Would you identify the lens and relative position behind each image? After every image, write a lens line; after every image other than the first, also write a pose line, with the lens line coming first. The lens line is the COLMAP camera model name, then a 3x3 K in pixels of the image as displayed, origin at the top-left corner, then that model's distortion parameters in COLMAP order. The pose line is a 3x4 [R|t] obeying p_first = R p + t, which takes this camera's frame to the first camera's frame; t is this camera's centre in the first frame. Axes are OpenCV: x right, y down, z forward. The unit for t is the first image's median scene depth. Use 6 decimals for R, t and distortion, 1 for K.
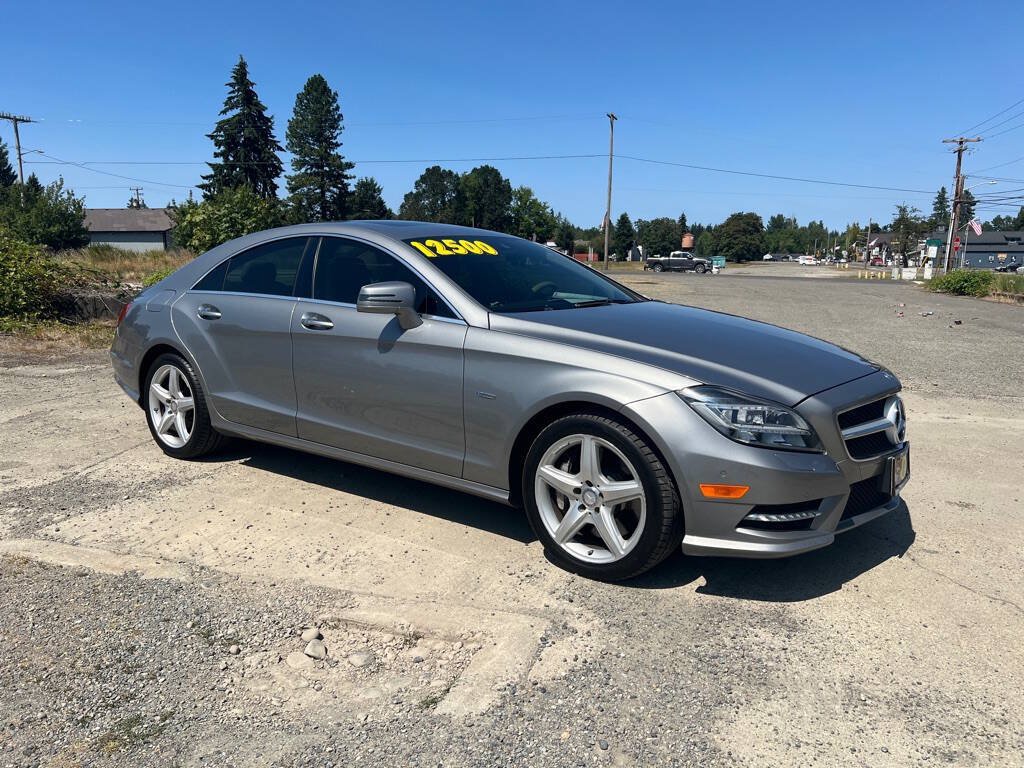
lens RADIAL K [[767.1, 0, 519.2], [0, 767.1, 388.5], [0, 0, 1]] dist [0.049276, -0.055278]
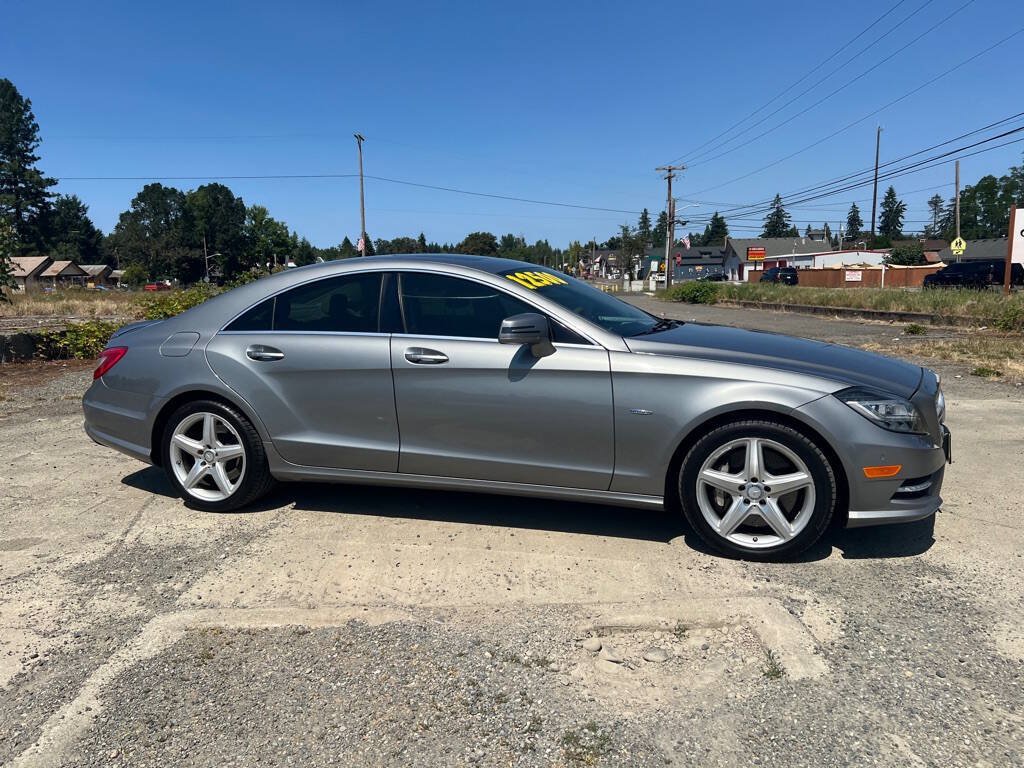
lens RADIAL K [[767.1, 0, 515.3], [0, 767.1, 391.3], [0, 0, 1]] dist [0.049276, -0.055278]
pose [[0.946850, -0.073522, 0.313162, -0.378200], [0.079991, 0.996765, -0.007843, -0.018141], [-0.311572, 0.032476, 0.949667, 0.000161]]
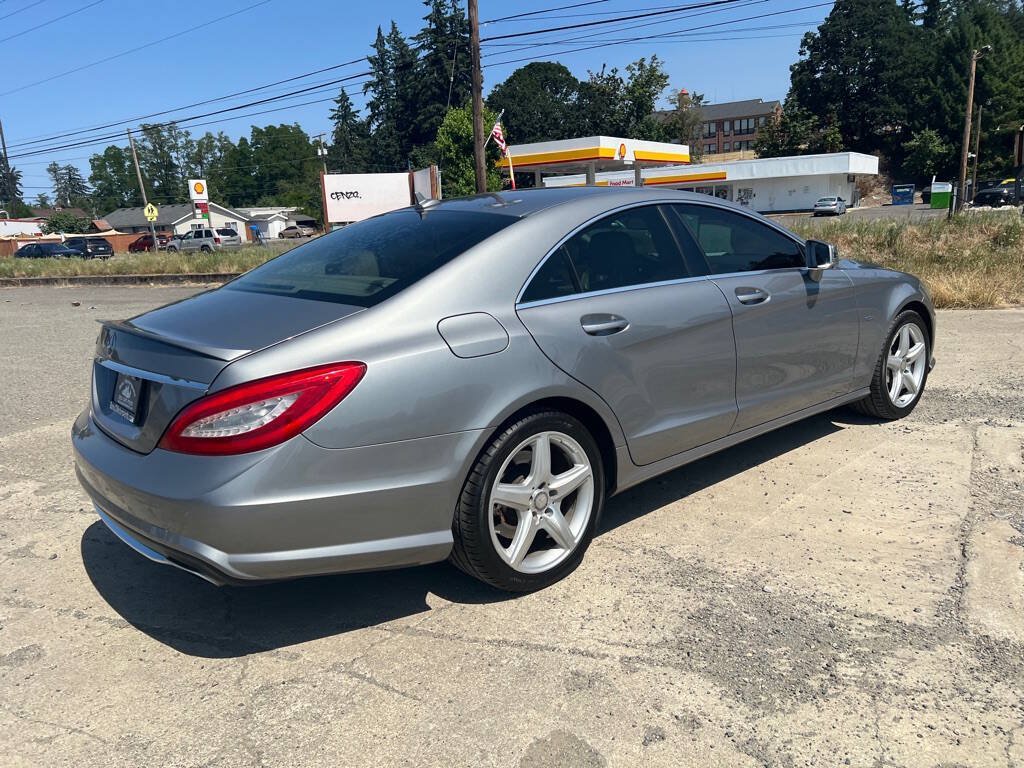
lens RADIAL K [[767.1, 0, 519.5], [0, 767.1, 376.1], [0, 0, 1]] dist [0.049276, -0.055278]
pose [[0.214823, -0.222517, 0.950967, -0.972404], [0.218445, 0.959979, 0.175279, -0.172563], [-0.951910, 0.170080, 0.254833, 0.838364]]
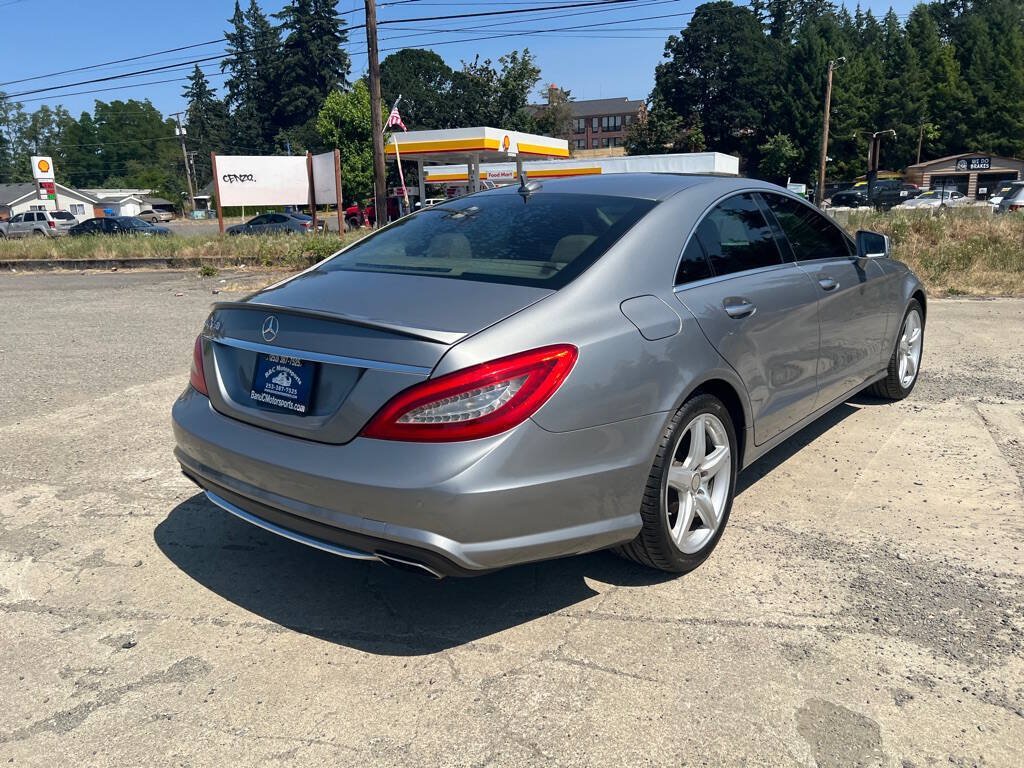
lens RADIAL K [[767.1, 0, 517.9], [0, 767.1, 378.5], [0, 0, 1]] dist [0.049276, -0.055278]
pose [[0.051940, -0.237573, 0.969980, -0.998925], [0.197165, 0.954612, 0.223251, -0.211099], [-0.978994, 0.179650, 0.096424, 1.048287]]
